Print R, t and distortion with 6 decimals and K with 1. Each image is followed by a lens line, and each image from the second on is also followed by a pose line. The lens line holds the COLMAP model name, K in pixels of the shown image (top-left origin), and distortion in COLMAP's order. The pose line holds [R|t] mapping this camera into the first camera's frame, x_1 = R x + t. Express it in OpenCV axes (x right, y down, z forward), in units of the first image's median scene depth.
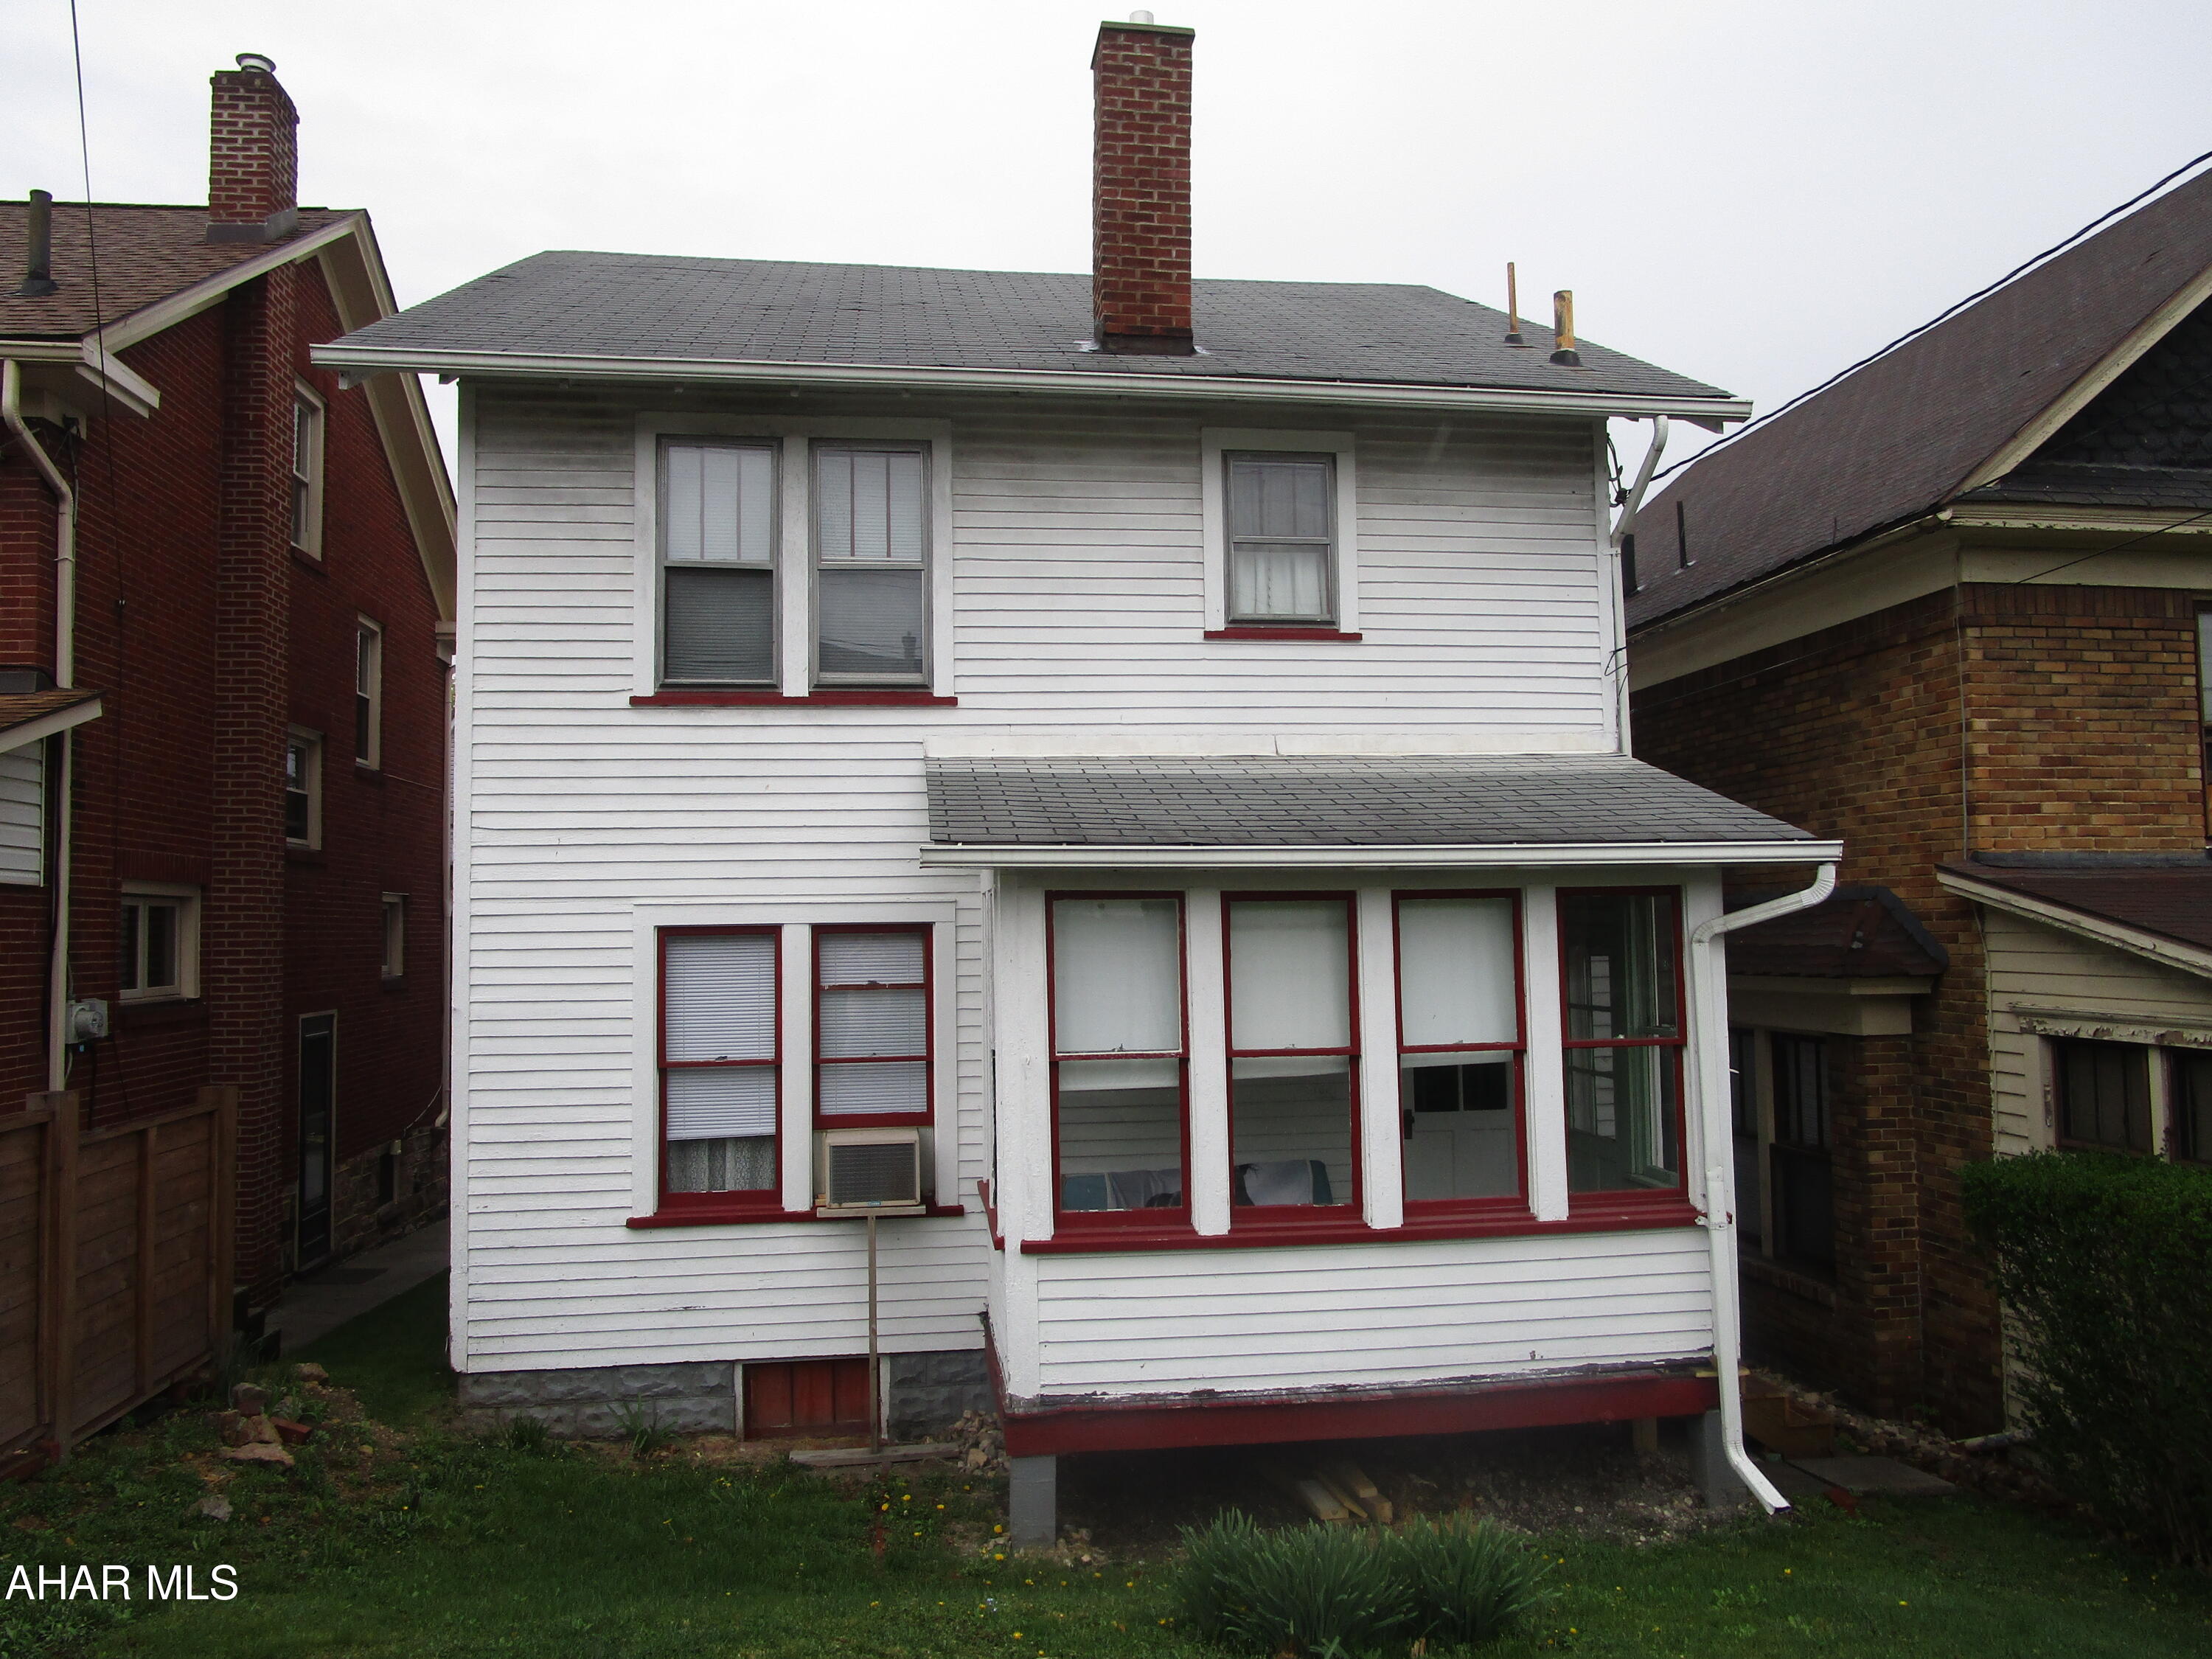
lens RADIAL K [[1571.0, 0, 1105.4], [0, 1571.0, 825.8], [0, 0, 1]] dist [-0.028948, 0.014433]
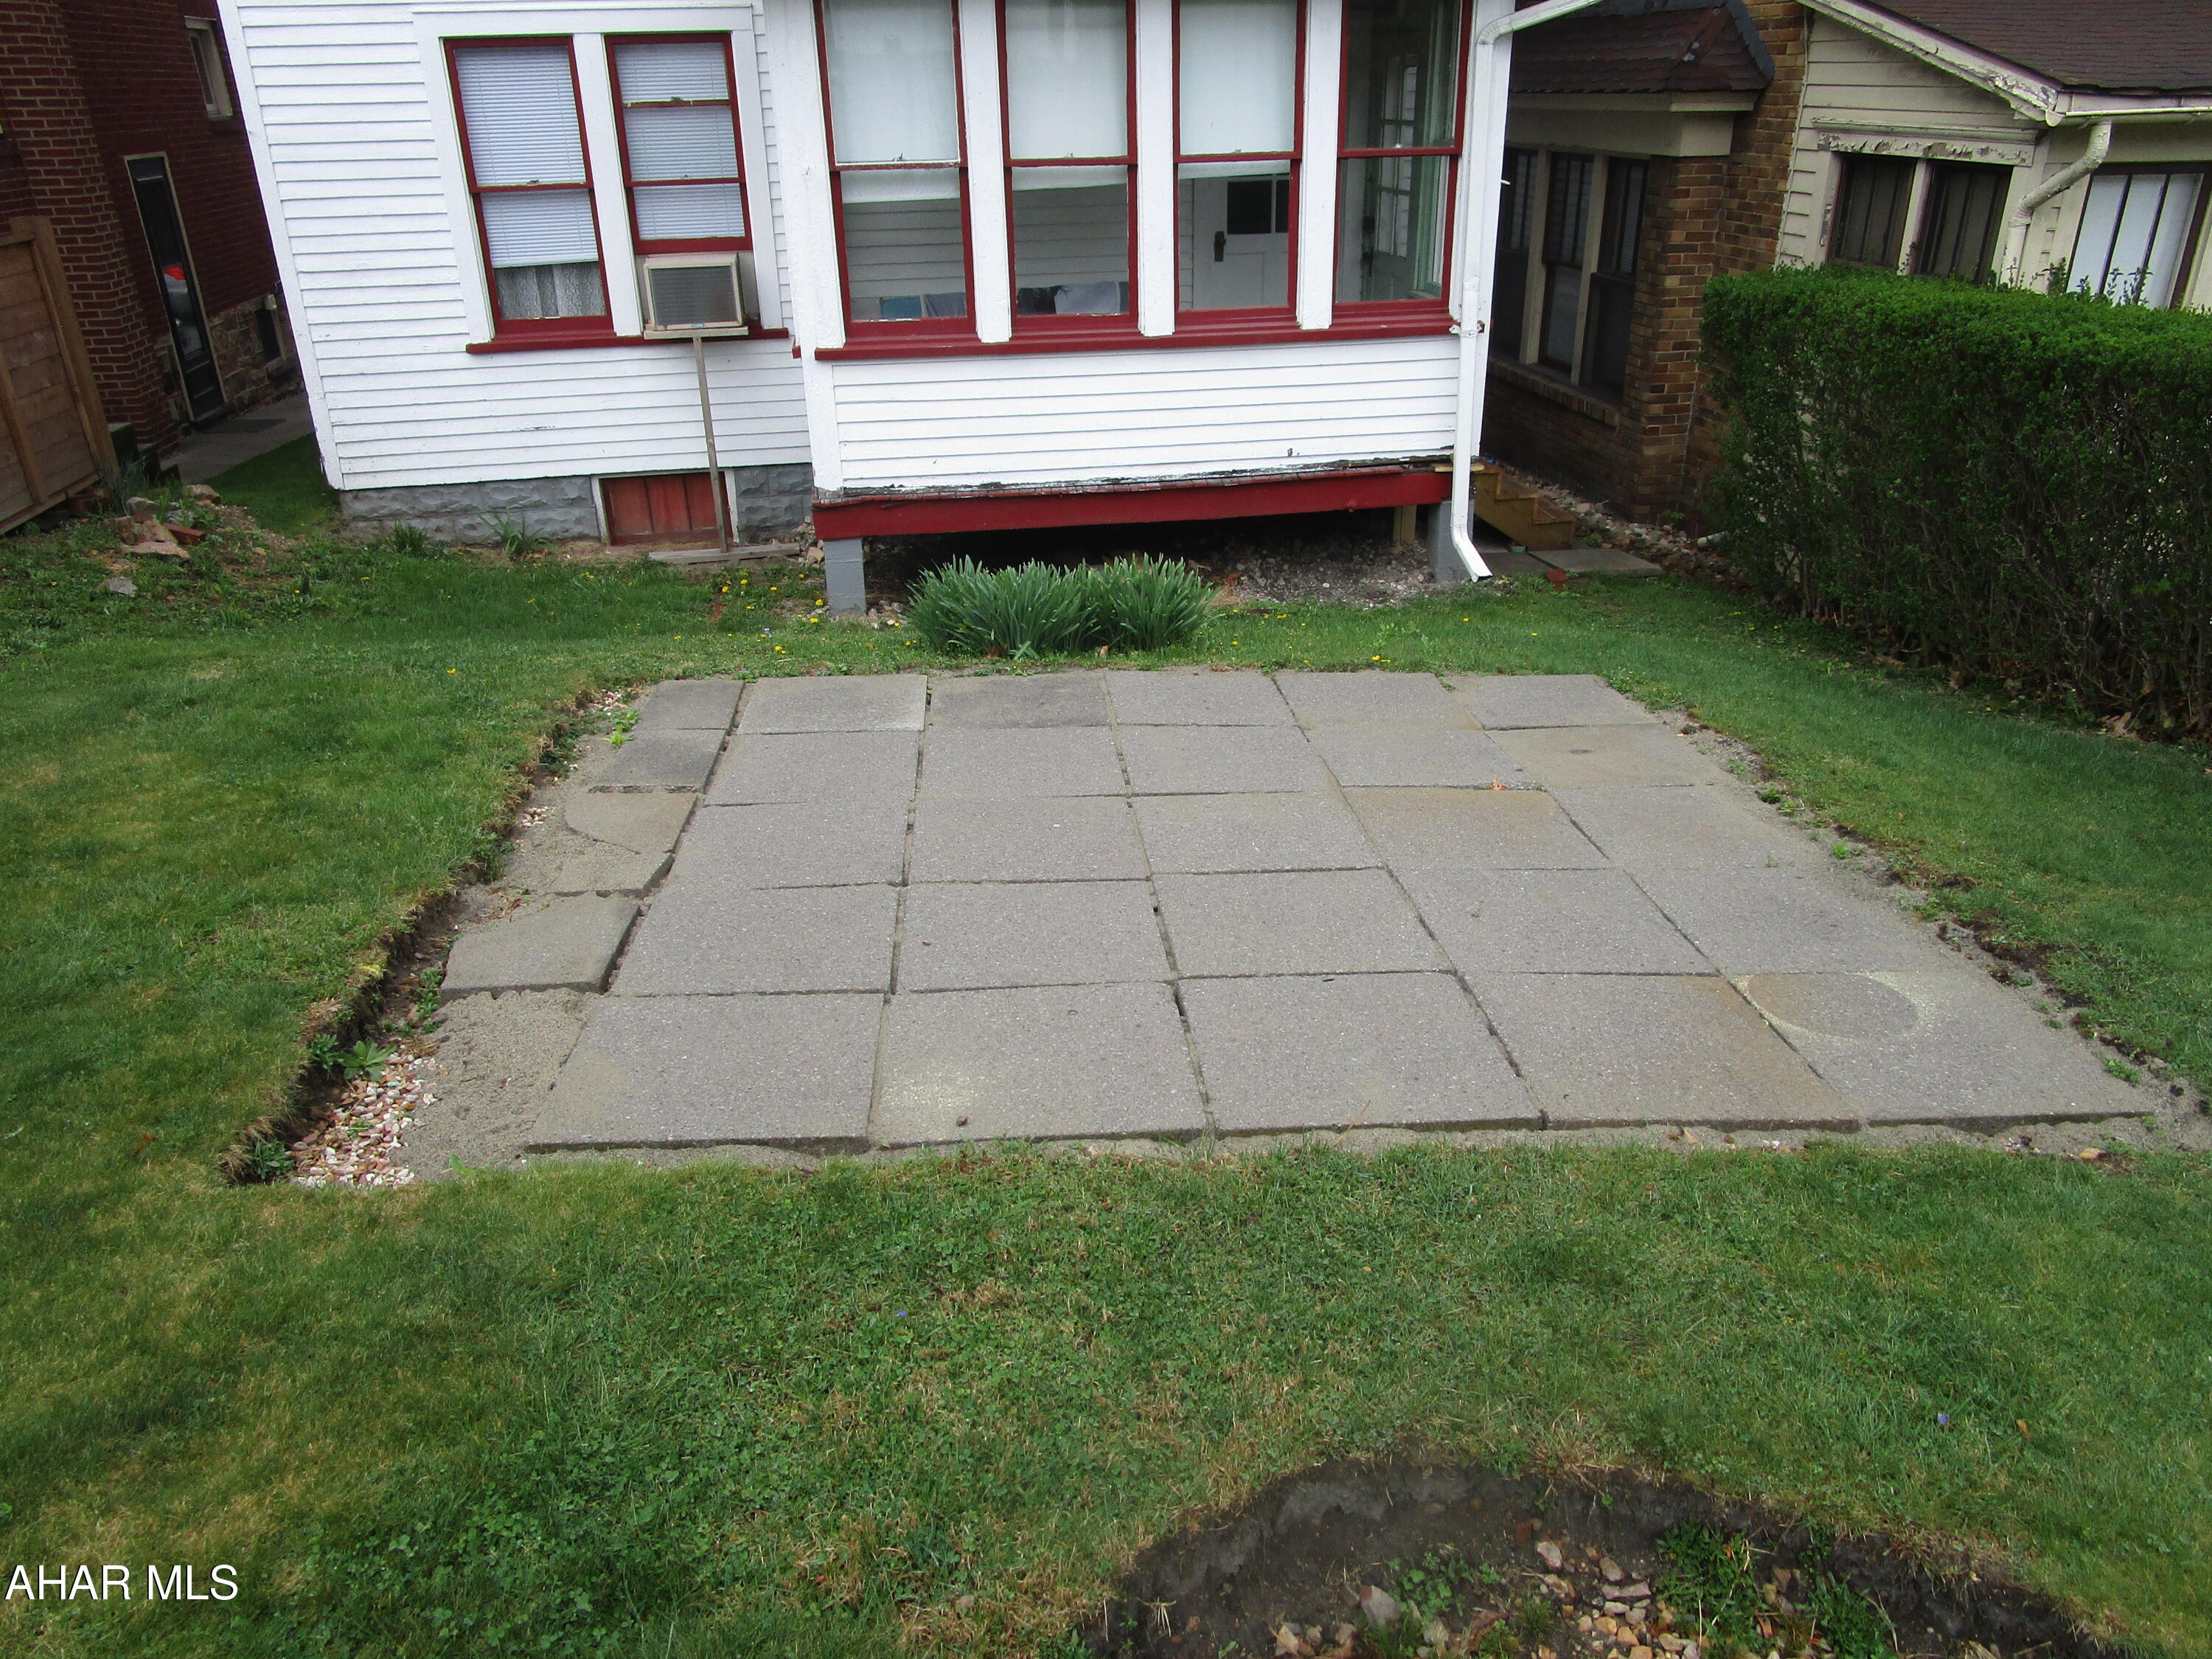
lens RADIAL K [[1571.0, 0, 1105.4], [0, 1571.0, 825.8], [0, 0, 1]] dist [-0.028948, 0.014433]
pose [[0.999585, -0.015541, 0.024274, 0.095859], [0.001607, 0.870913, 0.491434, 0.017915], [-0.028777, -0.491191, 0.870576, -0.088338]]
